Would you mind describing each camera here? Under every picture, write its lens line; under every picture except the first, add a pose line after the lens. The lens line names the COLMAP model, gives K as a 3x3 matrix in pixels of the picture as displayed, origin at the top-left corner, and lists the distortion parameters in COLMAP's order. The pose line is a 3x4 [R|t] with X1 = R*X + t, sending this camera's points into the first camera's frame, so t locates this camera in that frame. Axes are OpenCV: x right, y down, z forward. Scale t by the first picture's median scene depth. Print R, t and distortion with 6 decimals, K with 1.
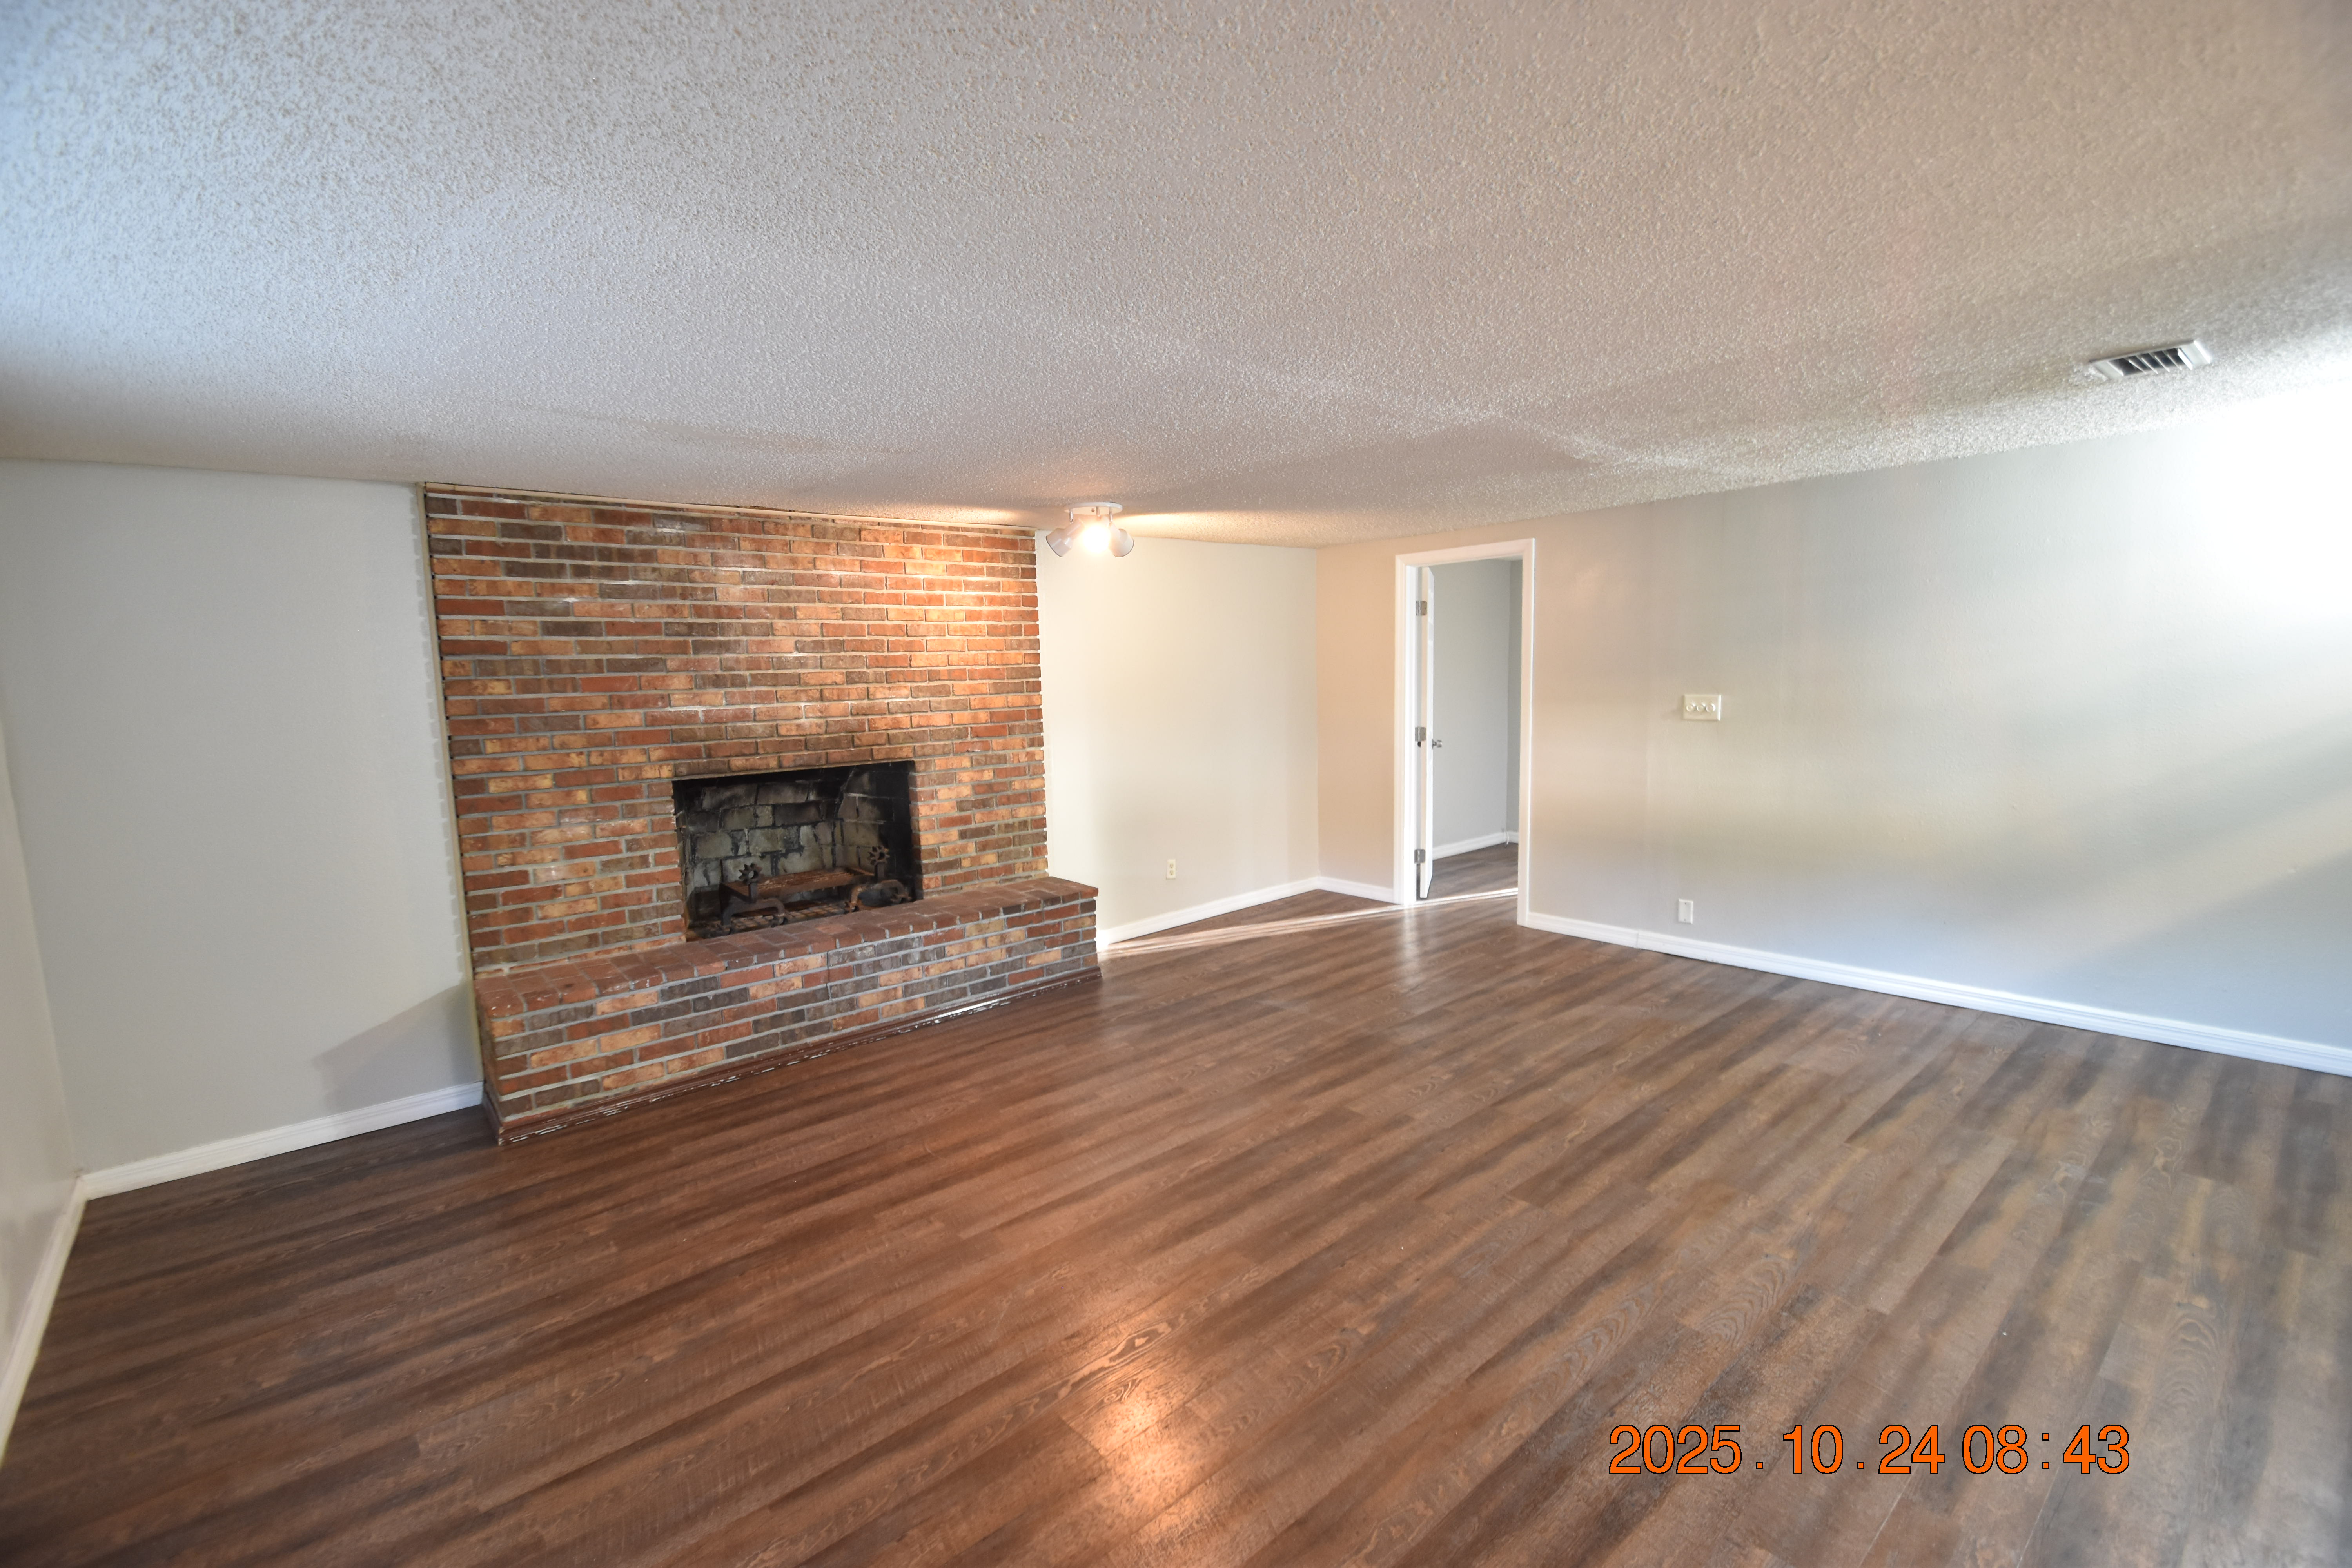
lens RADIAL K [[1026.7, 0, 1166.2], [0, 1026.7, 797.5], [0, 0, 1]] dist [0.011482, -0.012364]
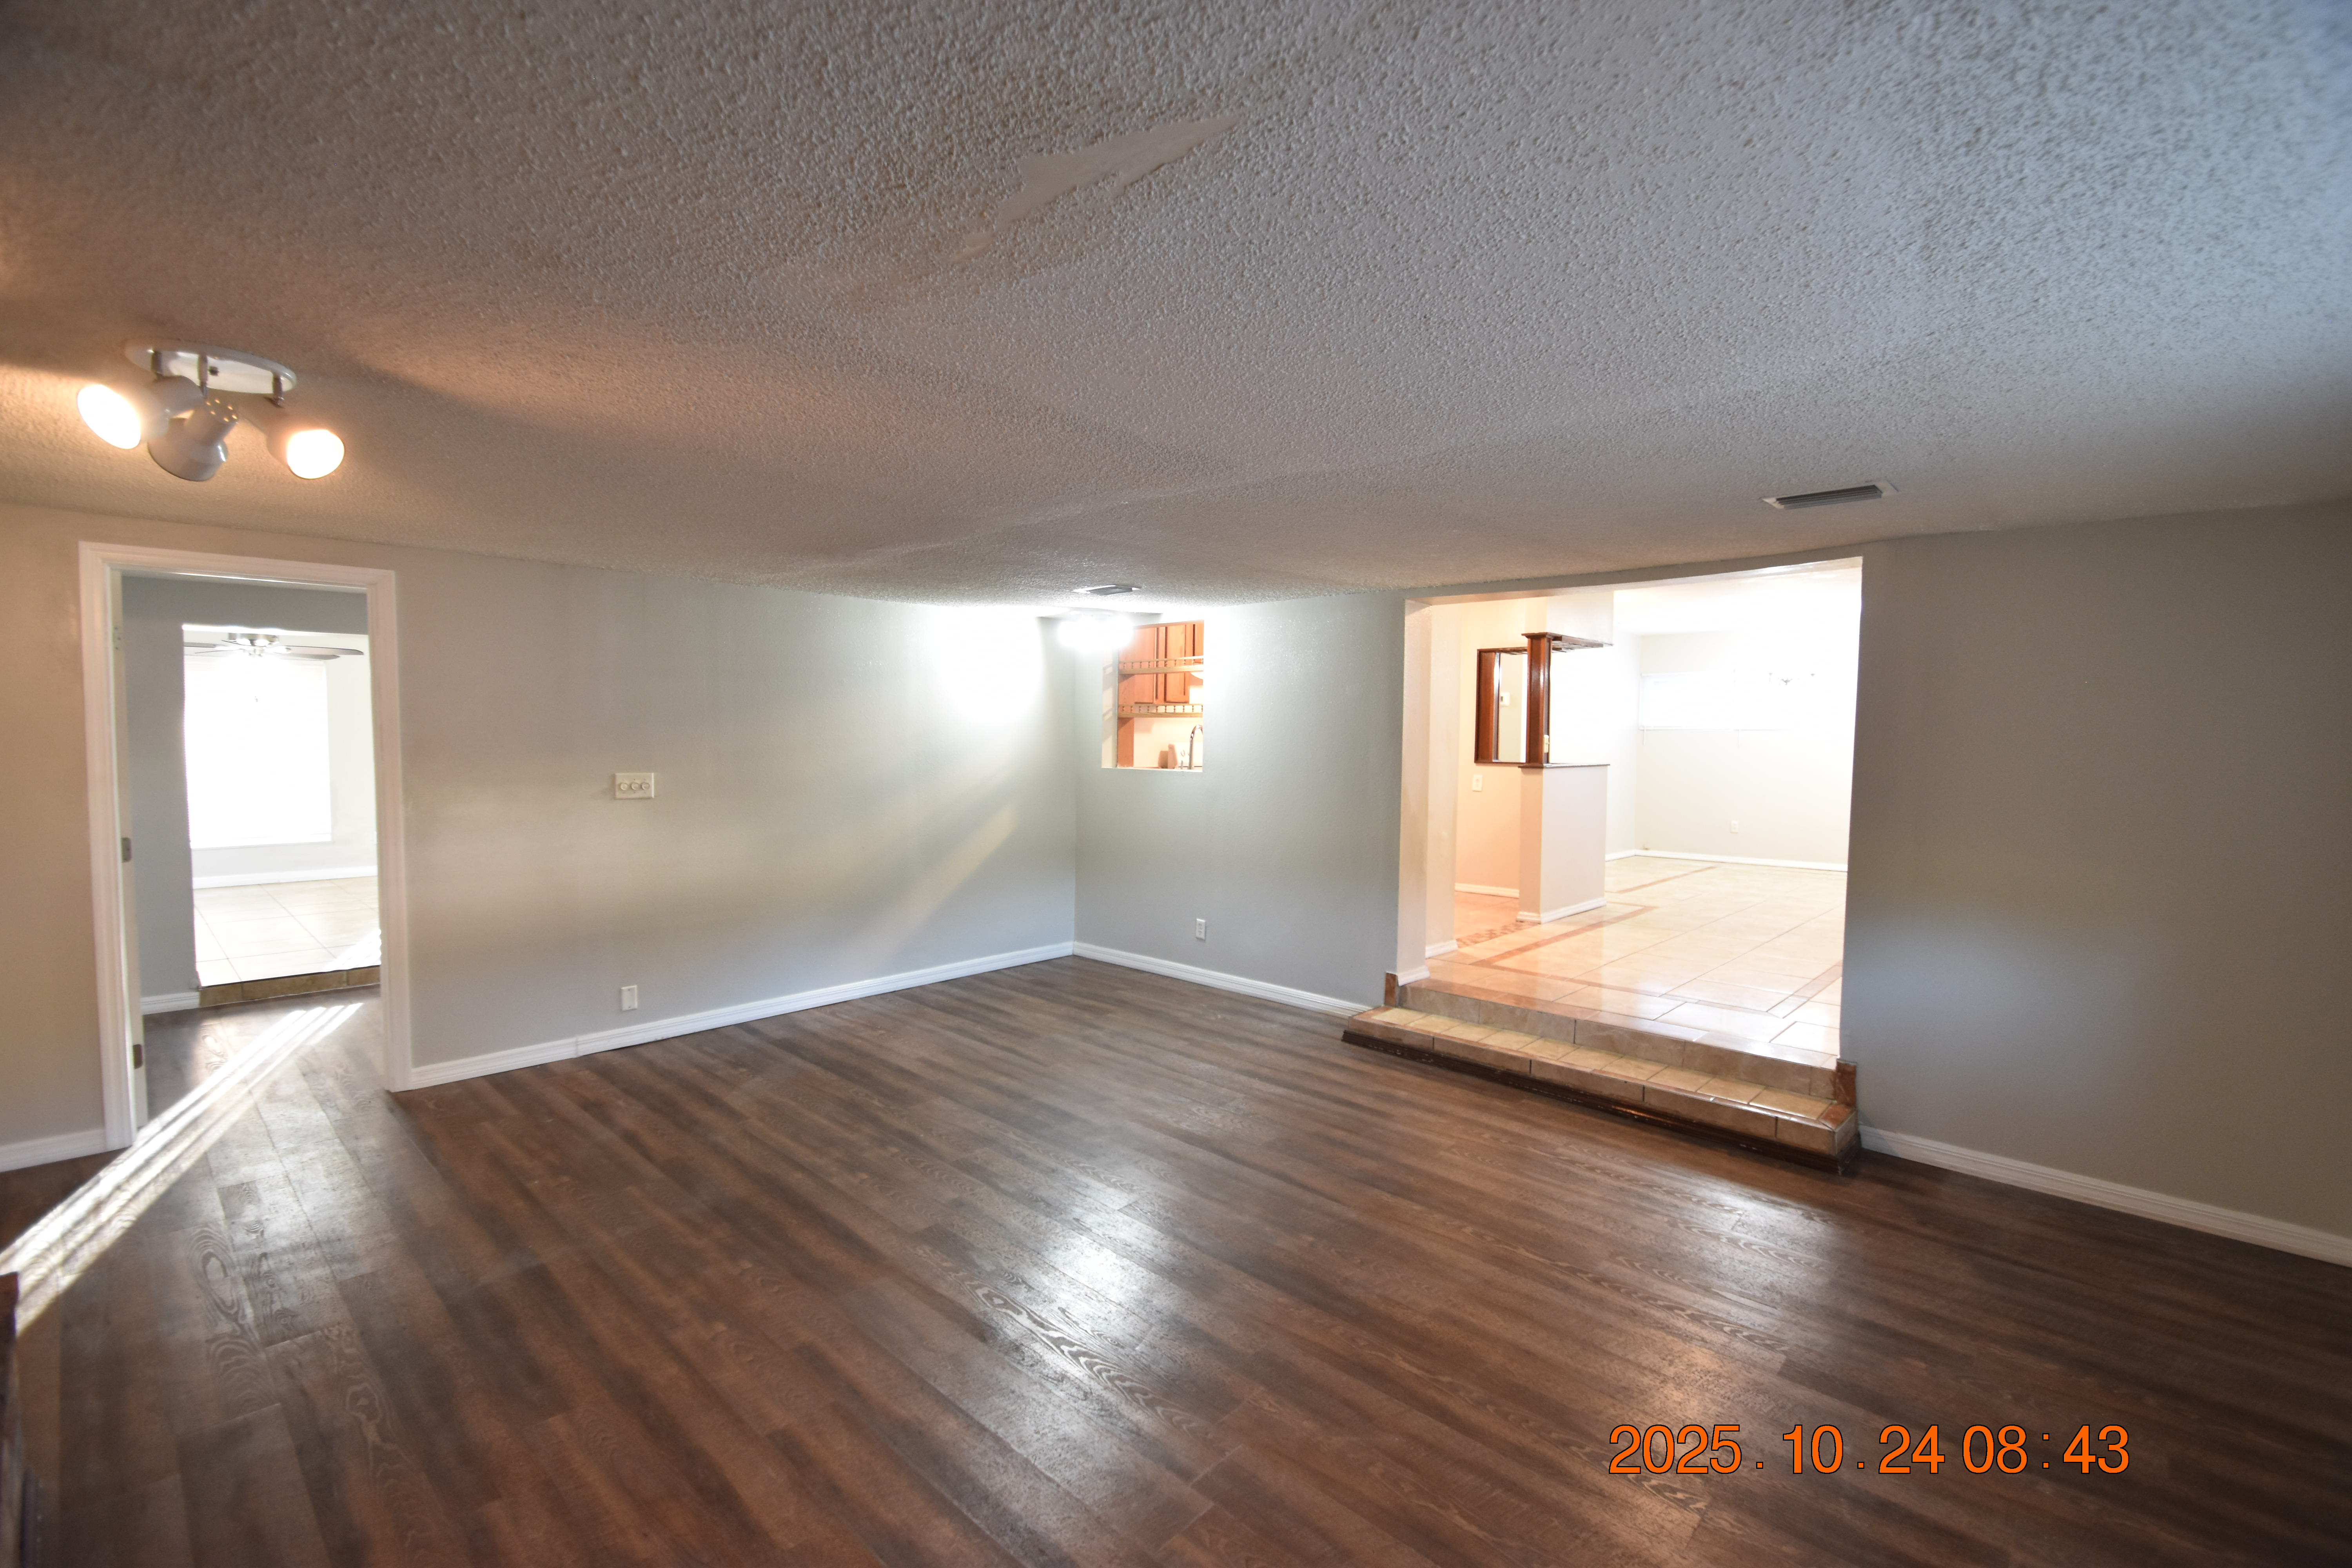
lens RADIAL K [[1026.7, 0, 1177.9], [0, 1026.7, 797.2], [0, 0, 1]] dist [0.011482, -0.012364]
pose [[-0.122725, -0.029456, 0.992003, -0.599209], [0.119916, 0.991796, 0.044285, -0.066439], [-0.985169, 0.124392, -0.118186, 0.698000]]
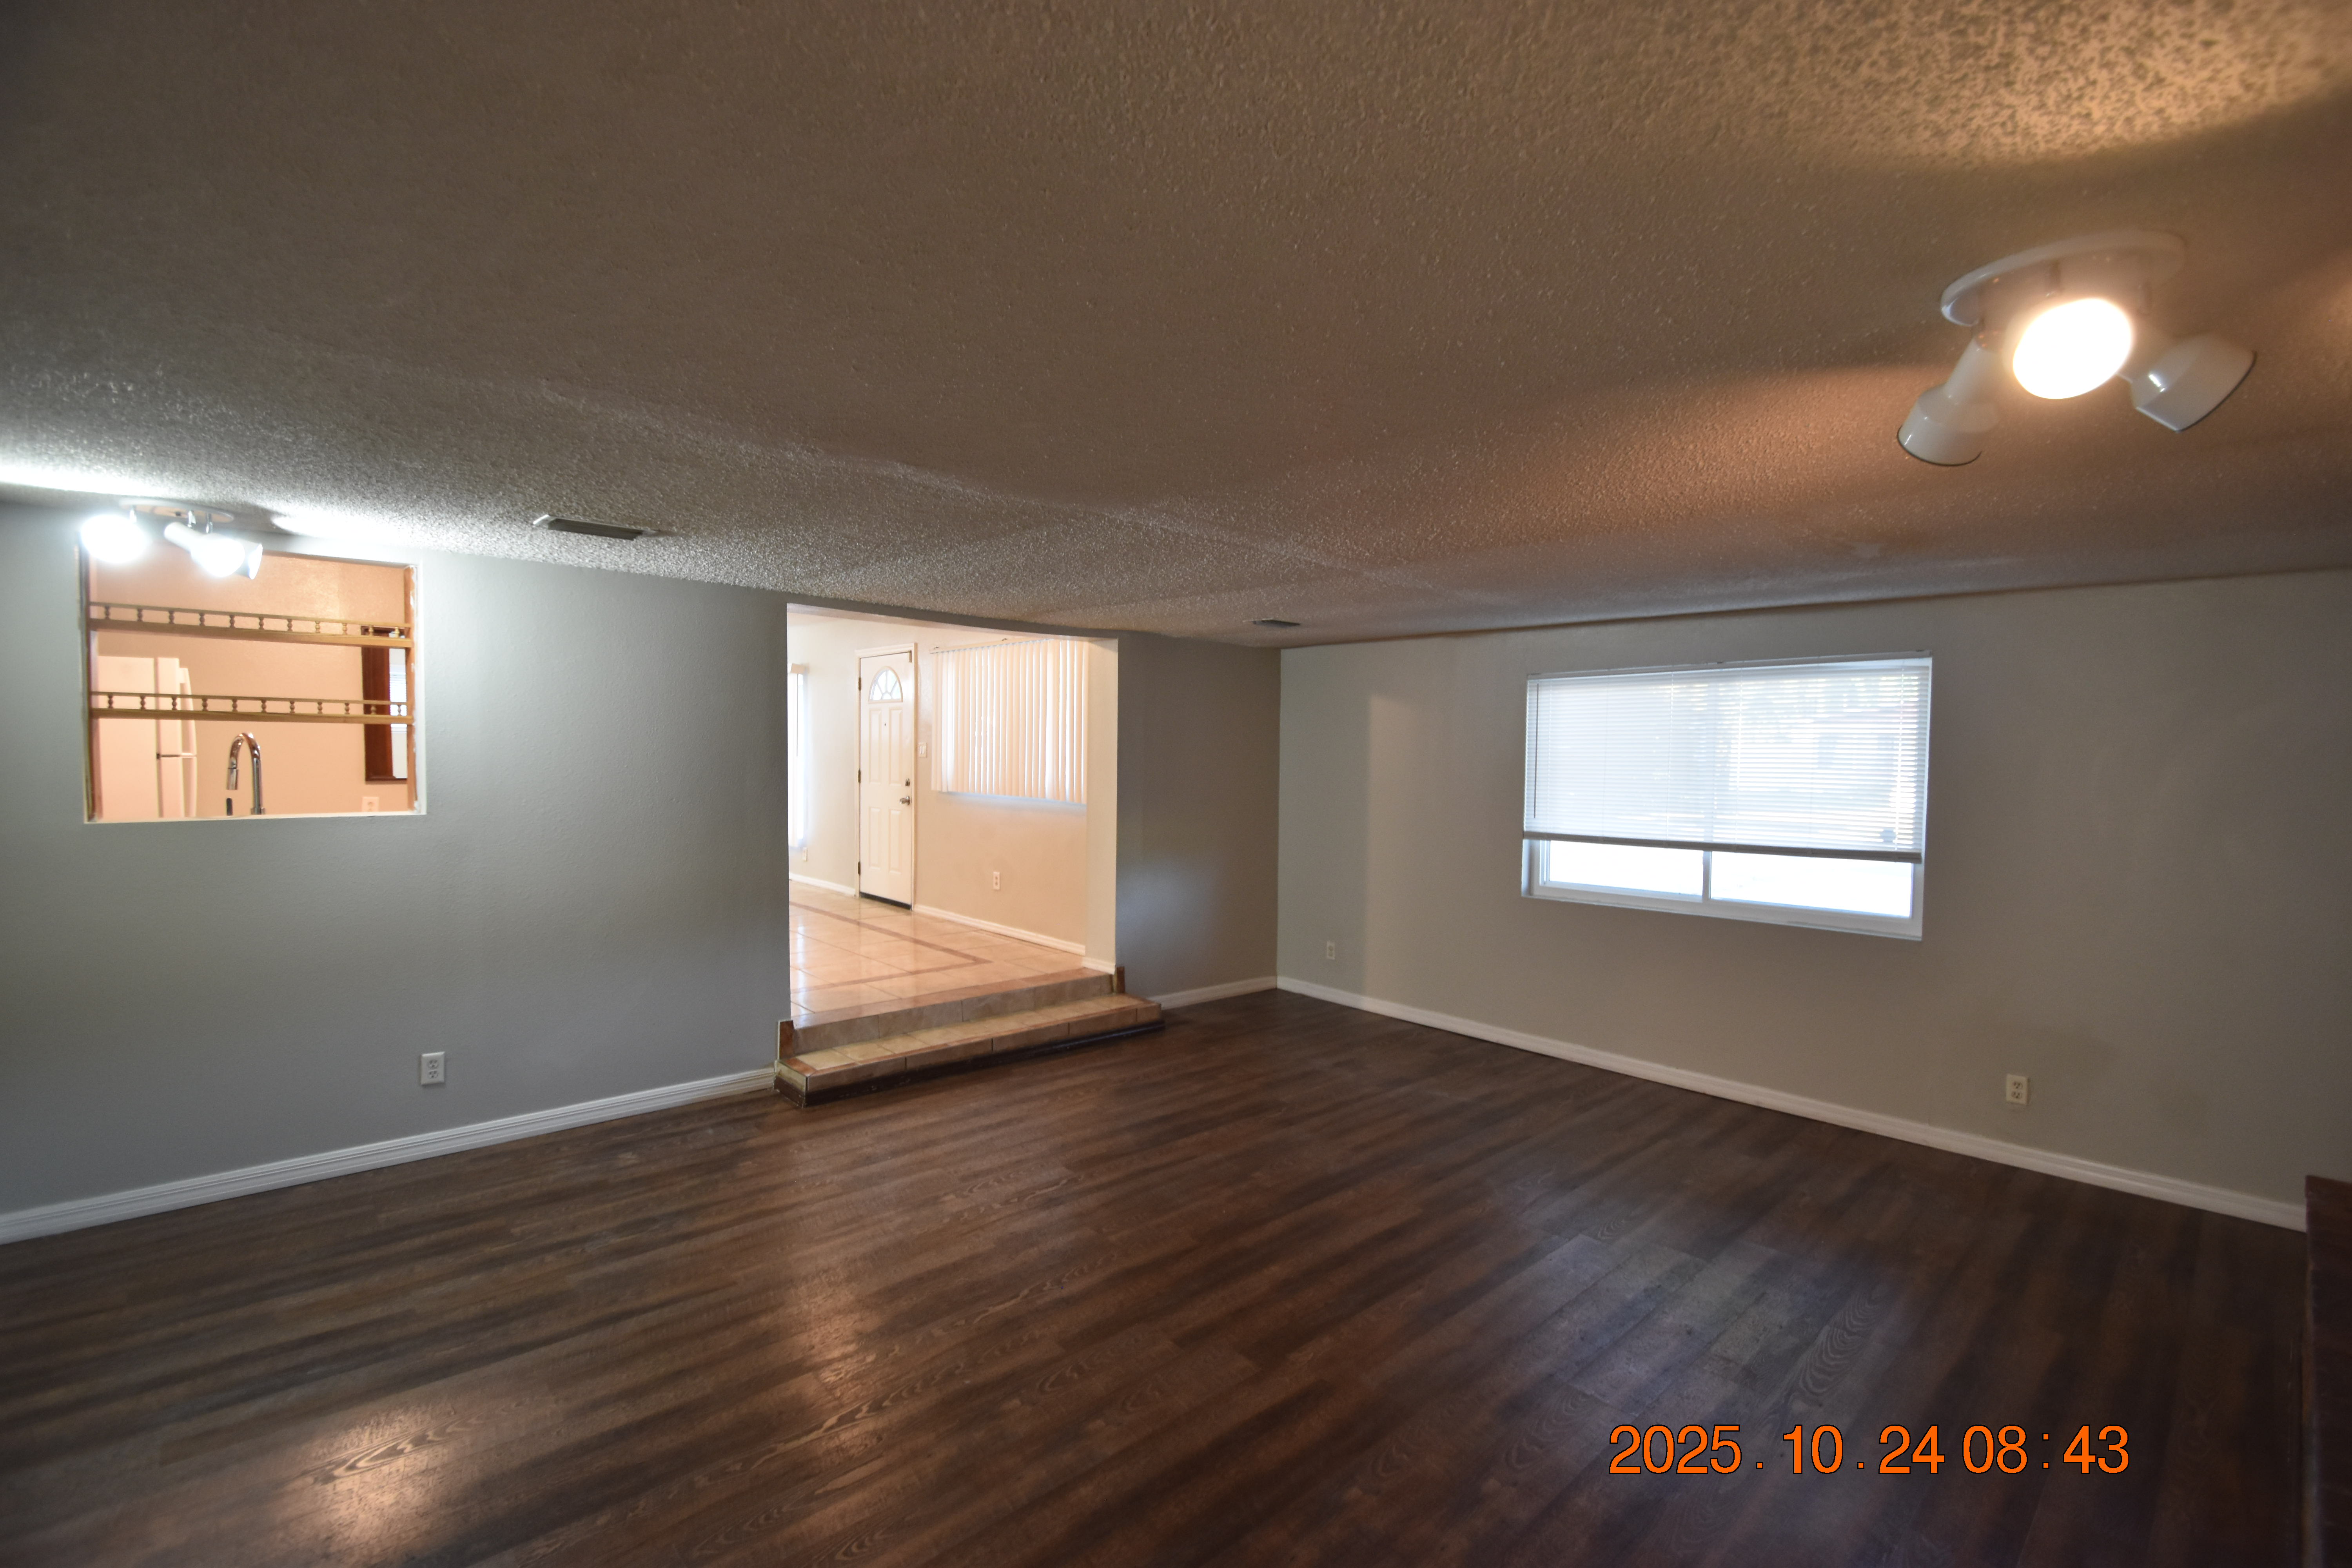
lens RADIAL K [[1026.7, 0, 1167.5], [0, 1026.7, 776.3], [0, 0, 1]] dist [0.011482, -0.012364]
pose [[-0.998838, 0.018536, -0.044480, 0.220734], [0.011394, 0.987730, 0.155758, -0.197105], [0.046821, 0.155070, -0.986793, 1.390115]]
